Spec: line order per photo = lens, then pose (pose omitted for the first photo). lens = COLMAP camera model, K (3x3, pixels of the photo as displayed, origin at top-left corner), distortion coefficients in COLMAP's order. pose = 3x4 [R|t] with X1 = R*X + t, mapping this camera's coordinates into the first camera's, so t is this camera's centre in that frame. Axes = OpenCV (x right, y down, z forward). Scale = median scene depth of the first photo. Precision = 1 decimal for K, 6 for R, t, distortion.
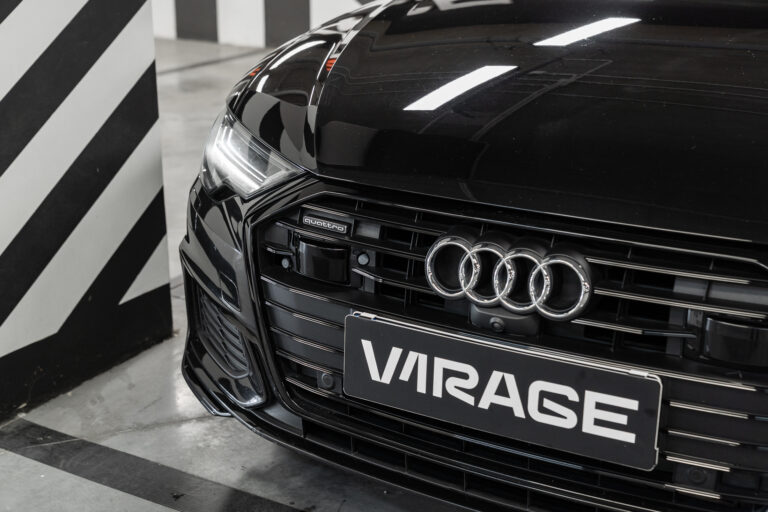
lens RADIAL K [[1159.4, 0, 384.0], [0, 1159.4, 256.0], [0, 0, 1]] dist [0.012564, 0.056847]
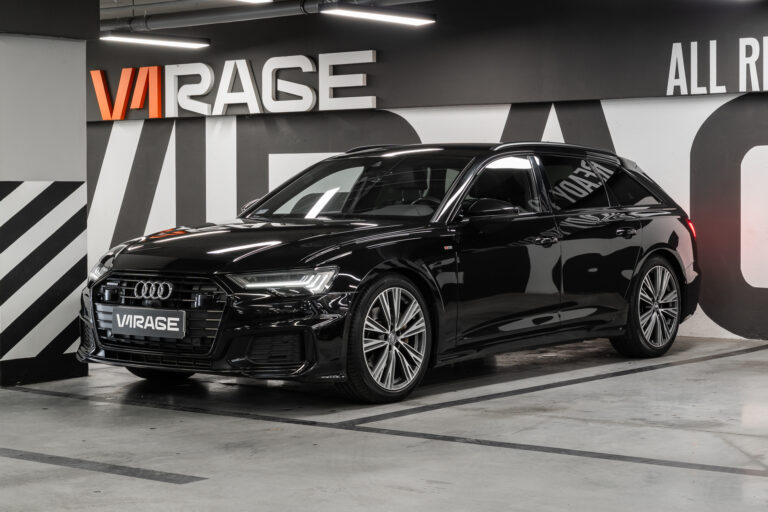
lens RADIAL K [[1559.0, 0, 384.0], [0, 1559.0, 256.0], [0, 0, 1]] dist [0.024688, 0.209420]
pose [[0.991743, 0.001081, -0.128238, 1.360694], [-0.036017, 0.962067, -0.270424, 1.133832], [0.123081, 0.272810, 0.954162, -3.312877]]
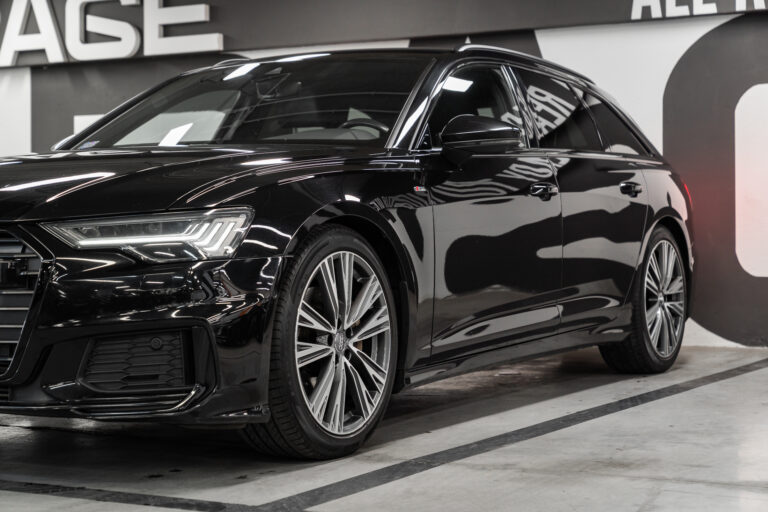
lens RADIAL K [[1479.5, 0, 384.0], [0, 1479.5, 256.0], [0, 0, 1]] dist [0.005415, 0.143647]
pose [[0.999745, -0.006887, 0.021512, 0.808565], [0.012883, 0.956145, -0.292610, 0.698289], [-0.018554, 0.292813, 0.955990, -1.210580]]
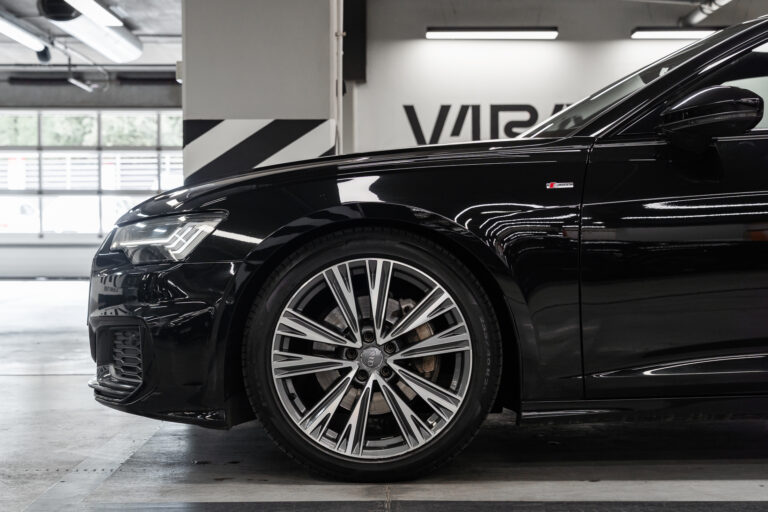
lens RADIAL K [[1159.4, 0, 384.0], [0, 1159.4, 256.0], [0, 0, 1]] dist [0.012564, 0.056847]
pose [[0.509106, 0.021349, -0.860439, 2.325839], [-0.266870, 0.954340, -0.134224, 0.192997], [0.818285, 0.297959, 0.491558, 0.305841]]
